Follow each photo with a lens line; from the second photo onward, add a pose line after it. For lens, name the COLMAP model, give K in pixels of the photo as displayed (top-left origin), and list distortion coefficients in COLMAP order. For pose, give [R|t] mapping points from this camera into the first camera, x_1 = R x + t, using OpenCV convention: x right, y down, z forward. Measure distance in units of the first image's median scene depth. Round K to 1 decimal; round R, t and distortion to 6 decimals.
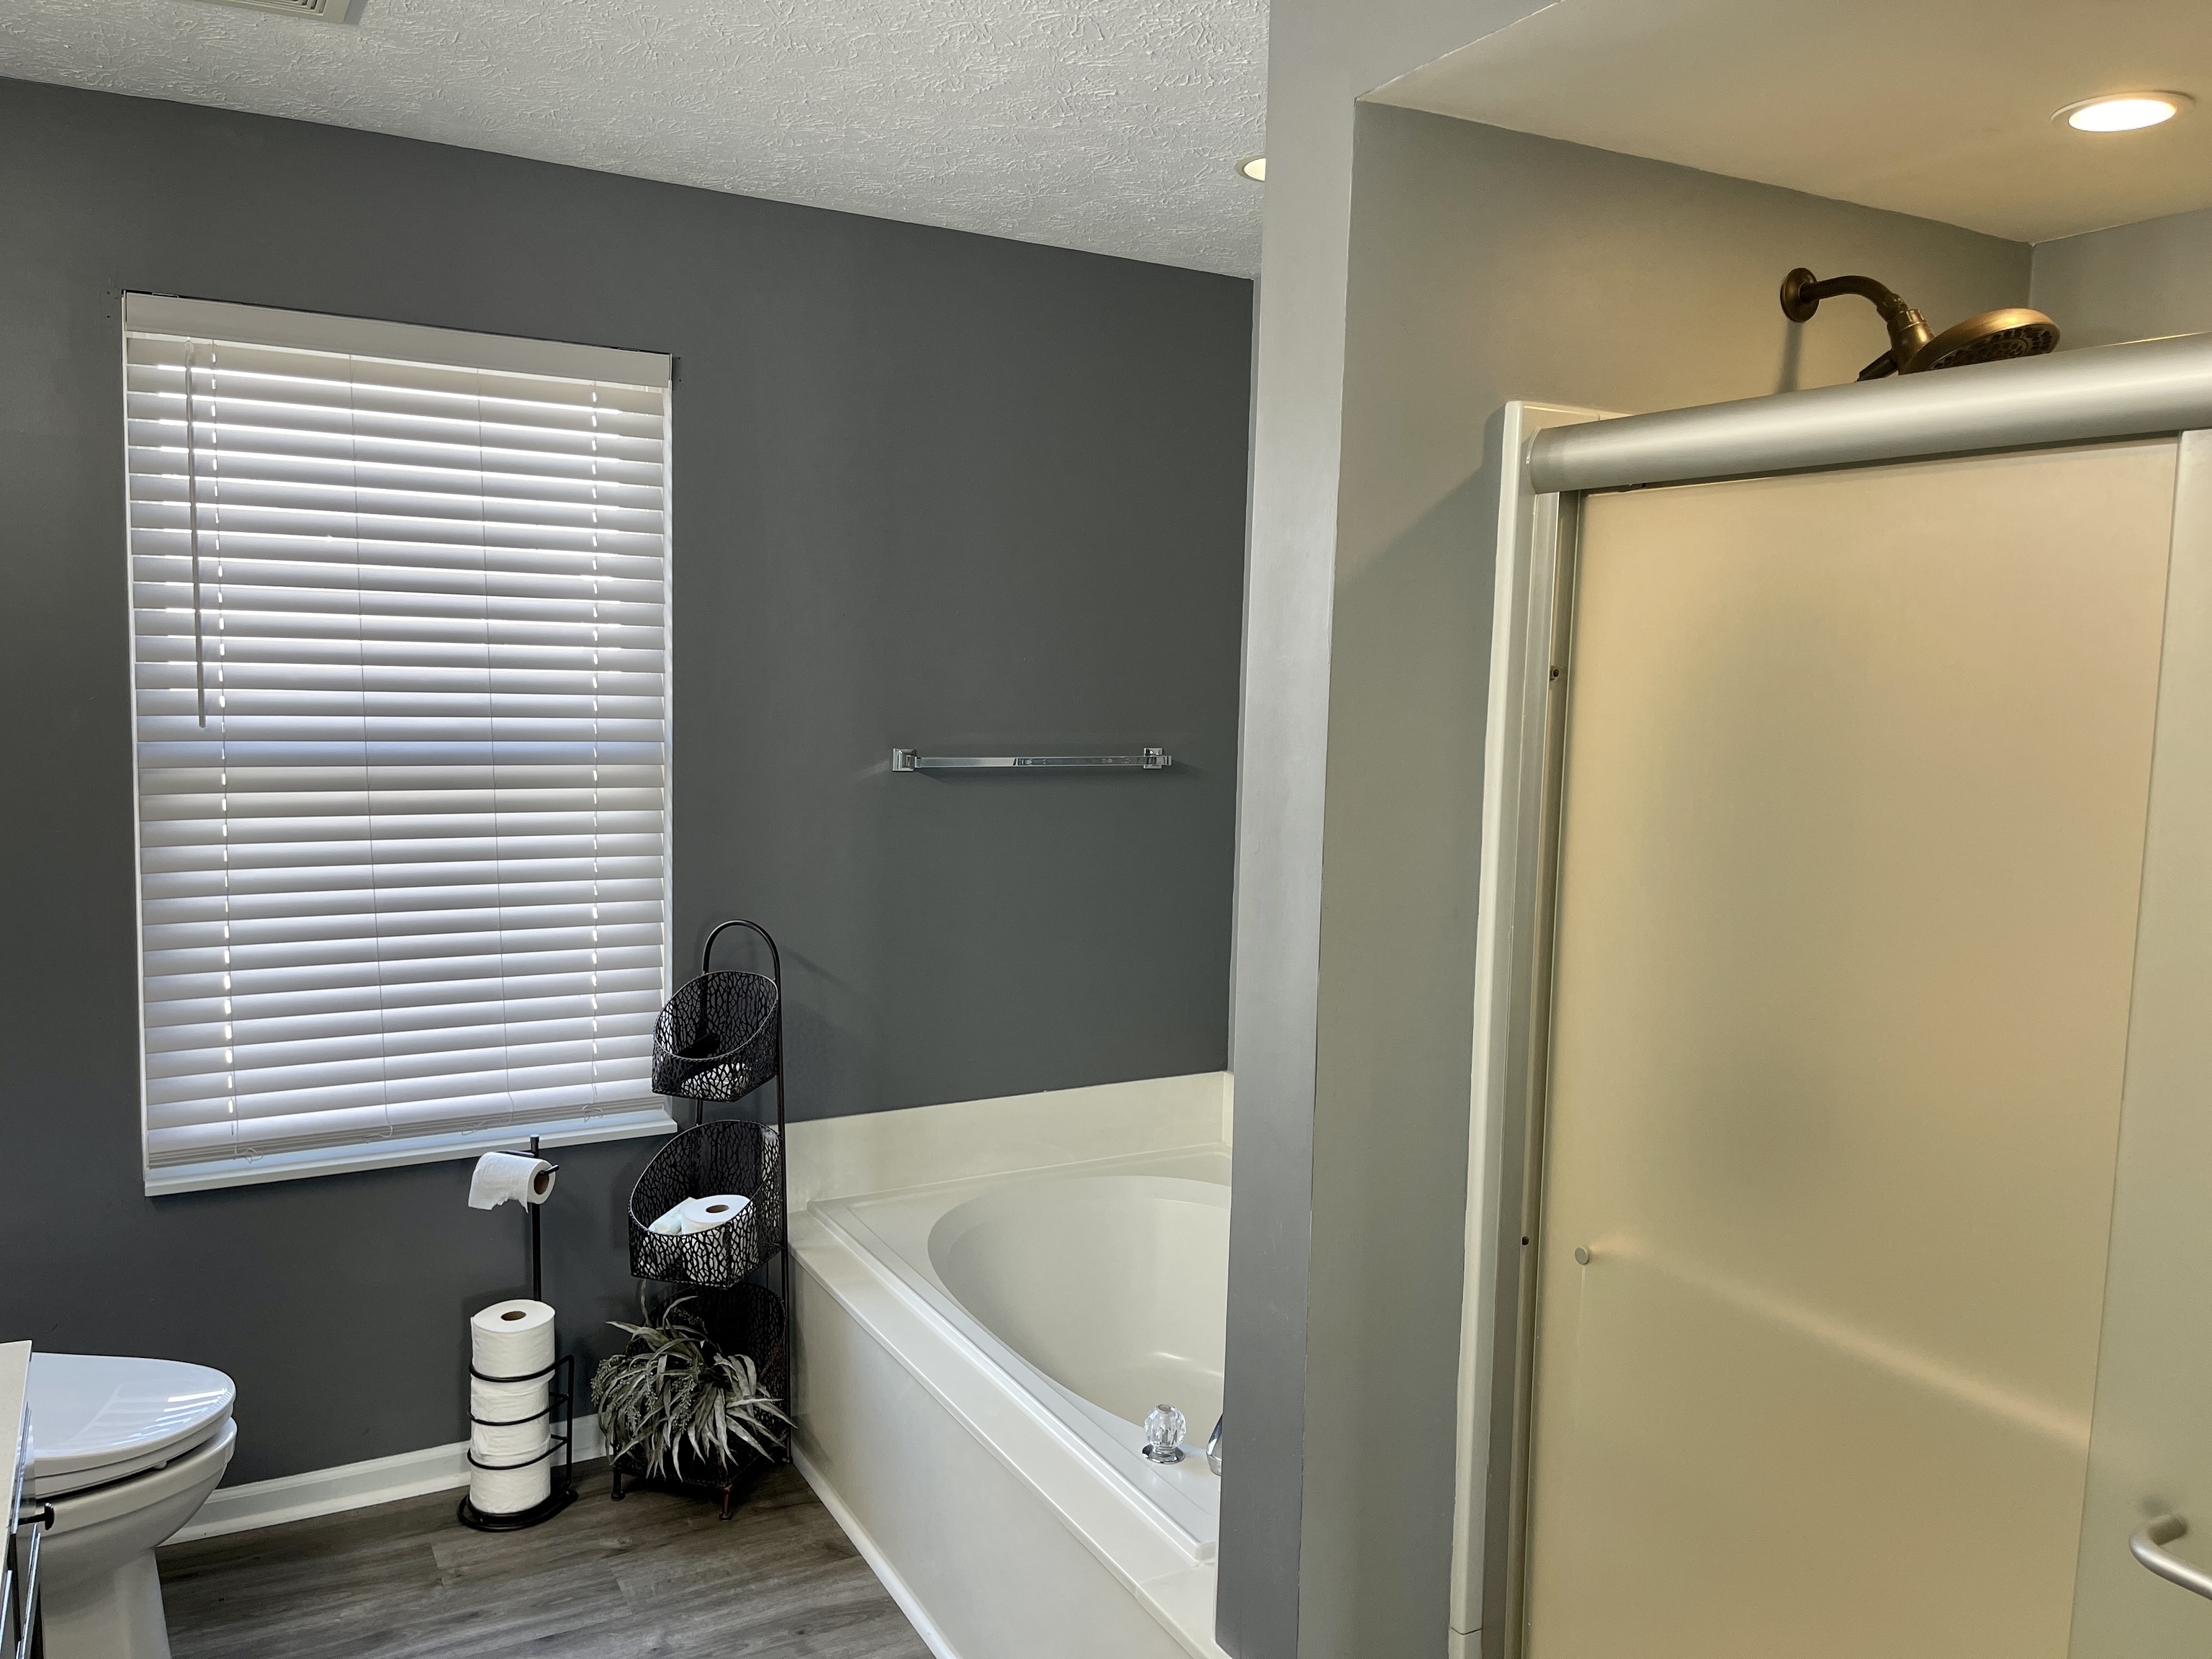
lens RADIAL K [[1667.1, 0, 1113.5], [0, 1667.1, 834.0], [0, 0, 1]] dist [0.072273, -0.097037]
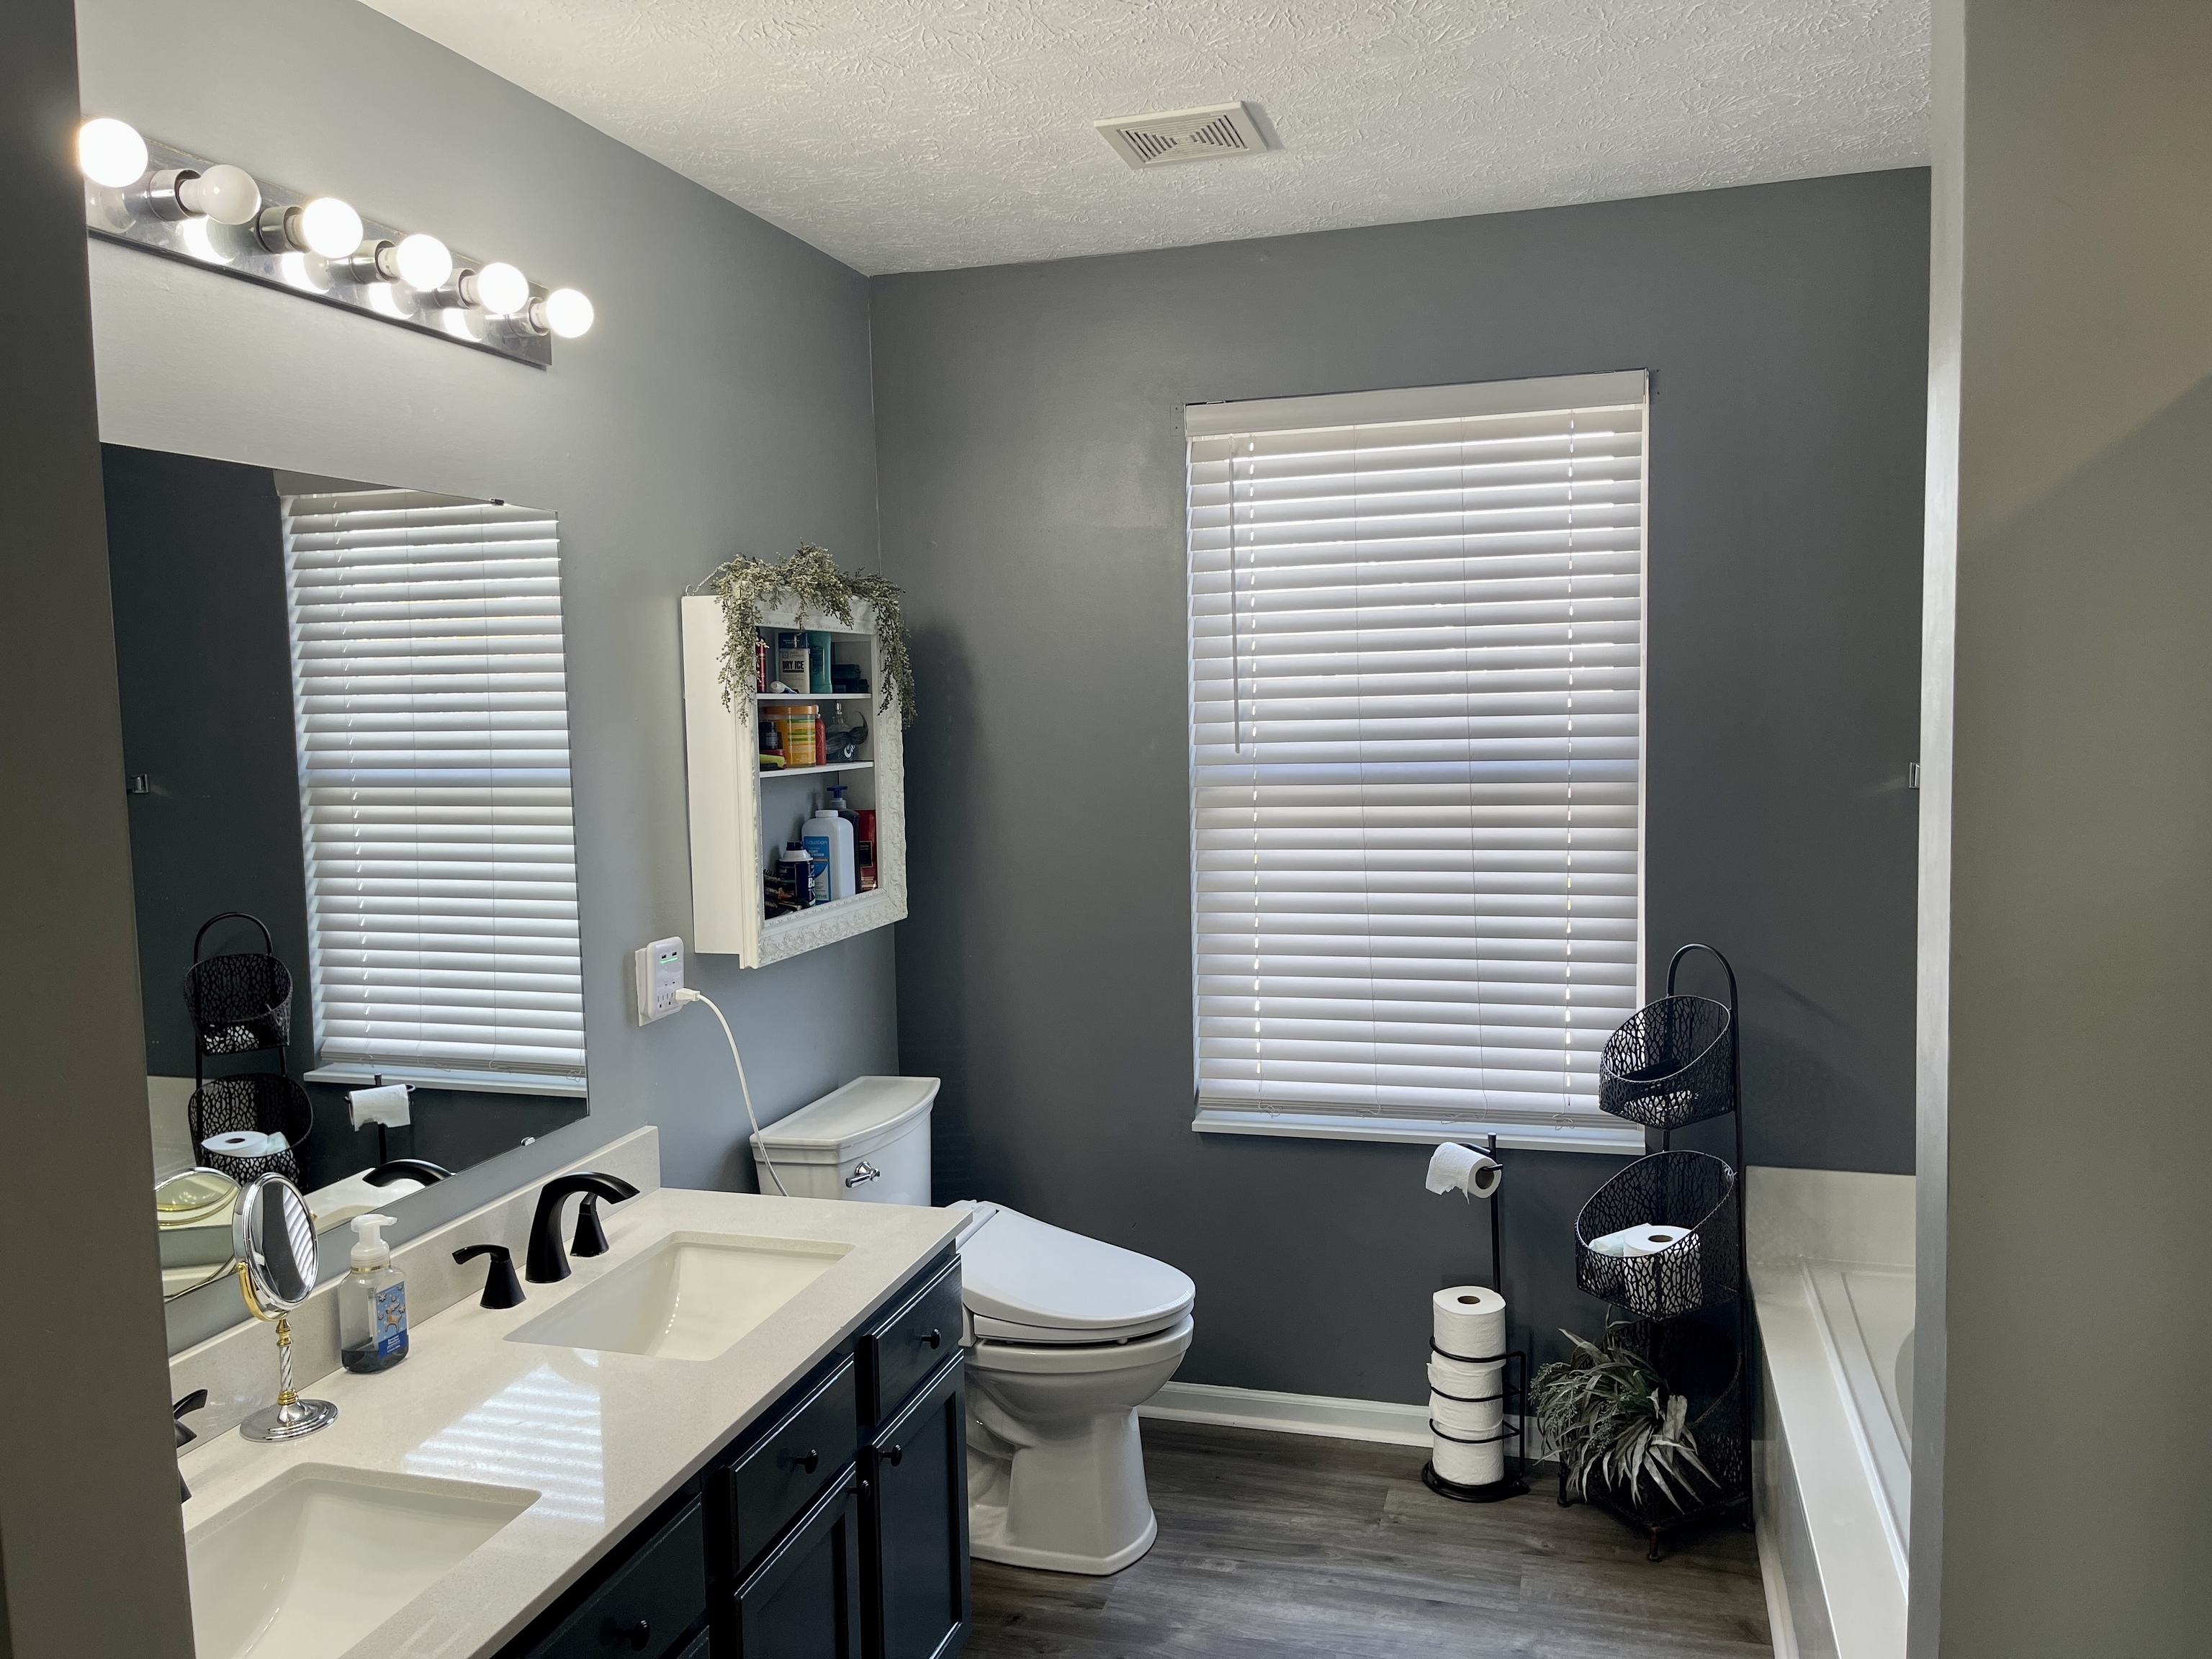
lens RADIAL K [[1667.1, 0, 1102.5], [0, 1667.1, 831.9], [0, 0, 1]] dist [0.072273, -0.097037]
pose [[0.692573, 0.018118, -0.721120, 0.251720], [-0.028118, 0.999603, -0.001890, -0.001164], [0.720800, 0.021586, 0.692807, 0.093292]]
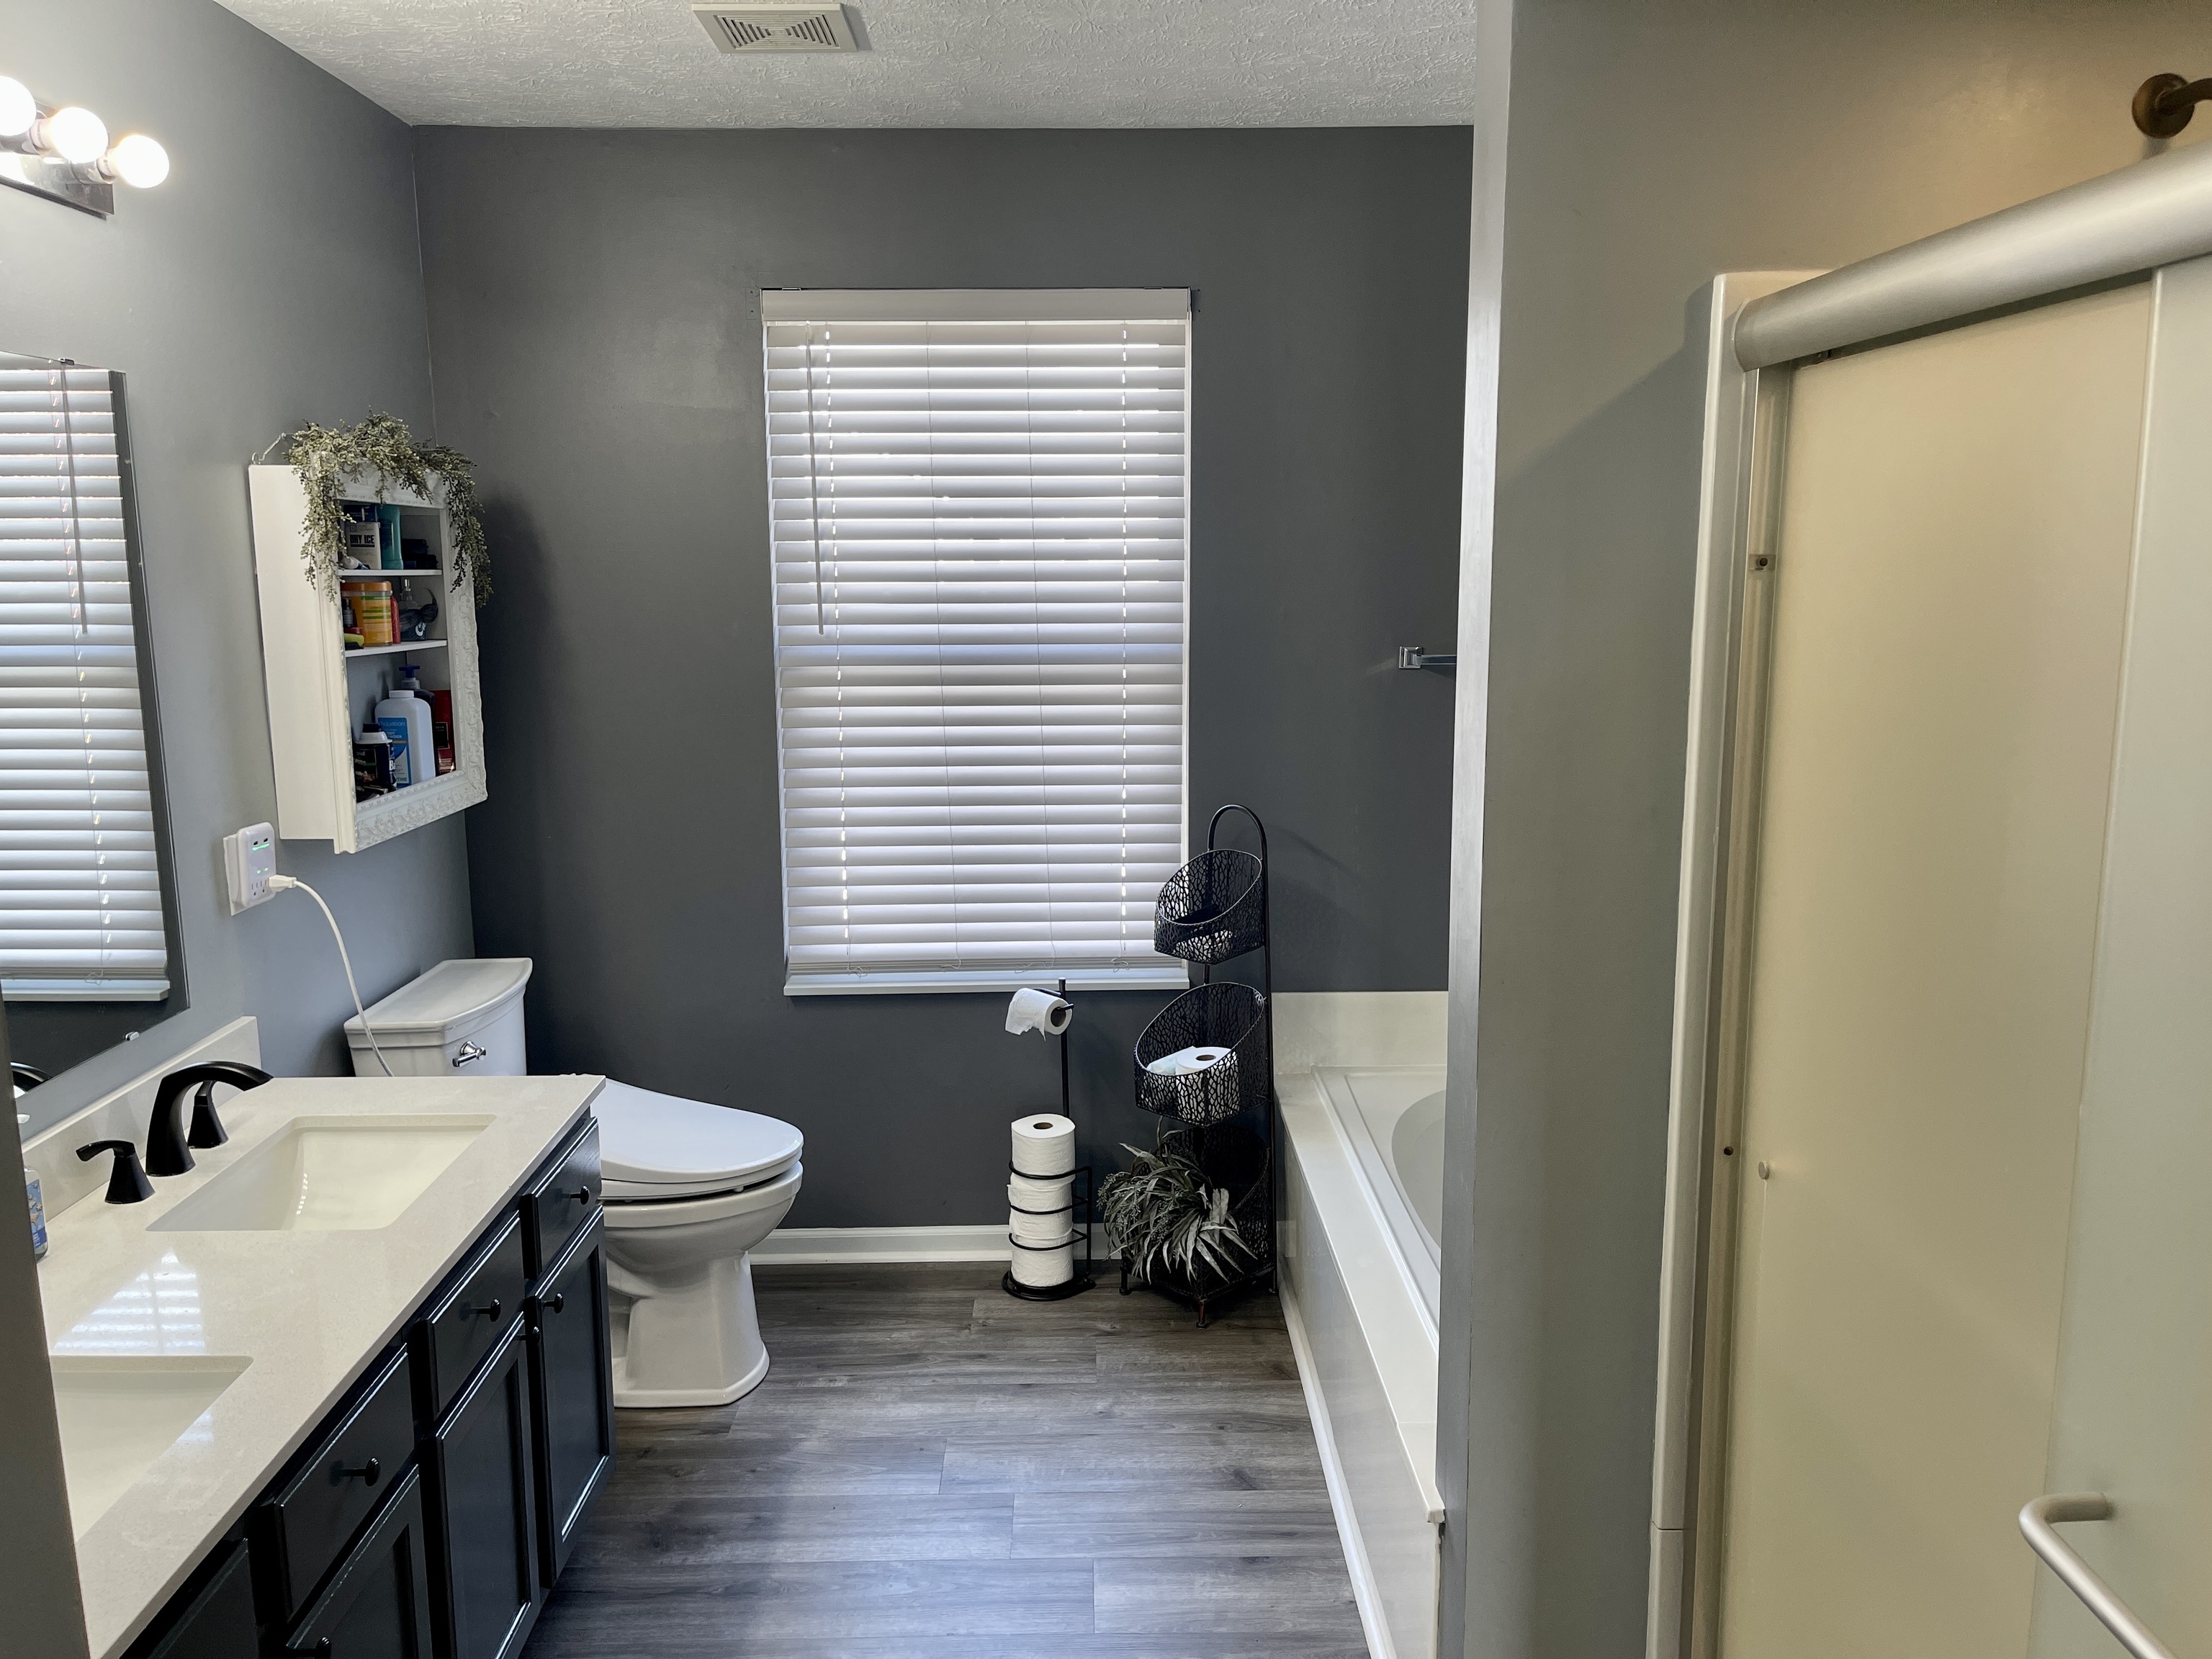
lens RADIAL K [[1667.1, 0, 1107.9], [0, 1667.1, 839.0], [0, 0, 1]] dist [0.072273, -0.097037]
pose [[0.878409, 0.048148, -0.475478, 0.246334], [-0.017808, 0.997519, 0.068113, 0.000936], [0.477578, -0.051364, 0.877087, -0.008983]]
